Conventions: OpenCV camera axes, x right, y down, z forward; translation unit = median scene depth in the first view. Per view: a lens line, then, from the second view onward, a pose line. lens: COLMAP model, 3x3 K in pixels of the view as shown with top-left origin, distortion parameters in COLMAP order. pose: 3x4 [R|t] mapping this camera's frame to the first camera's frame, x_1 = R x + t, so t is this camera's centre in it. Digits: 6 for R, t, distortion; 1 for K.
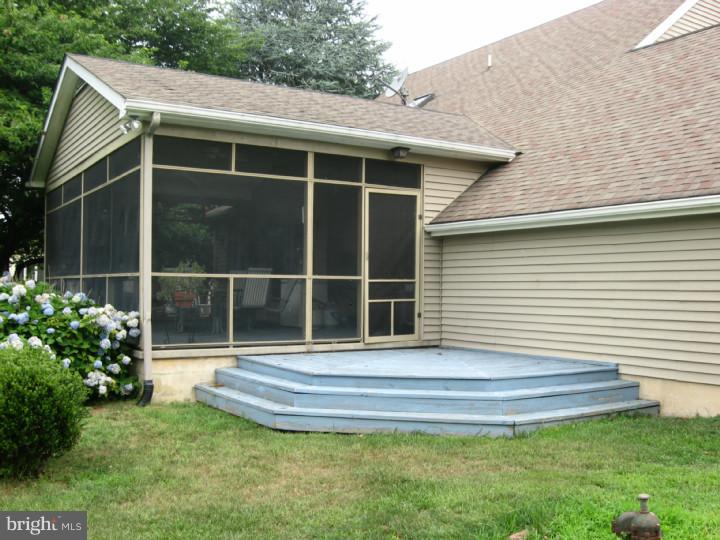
lens RADIAL K [[749.5, 0, 360.0], [0, 749.5, 270.0], [0, 0, 1]] dist [-0.112387, 0.003761]
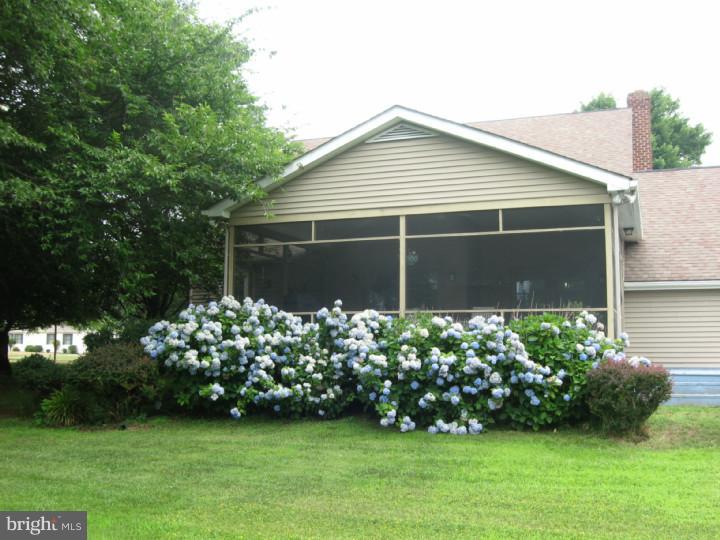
lens RADIAL K [[749.5, 0, 360.0], [0, 749.5, 270.0], [0, 0, 1]] dist [-0.112387, 0.003761]
pose [[0.802386, 0.063814, 0.593384, -1.213154], [-0.016321, 0.996241, -0.085068, 0.046252], [-0.596582, 0.058572, 0.800412, 0.179970]]
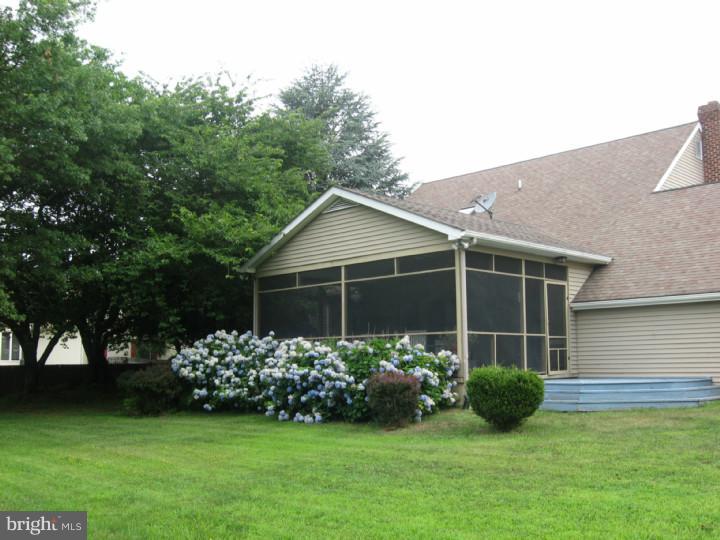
lens RADIAL K [[749.5, 0, 360.0], [0, 749.5, 270.0], [0, 0, 1]] dist [-0.112387, 0.003761]
pose [[0.979863, 0.011901, 0.199317, -0.723638], [0.008084, 0.995039, -0.099154, 0.026669], [-0.199508, 0.098768, 0.974906, -0.526592]]
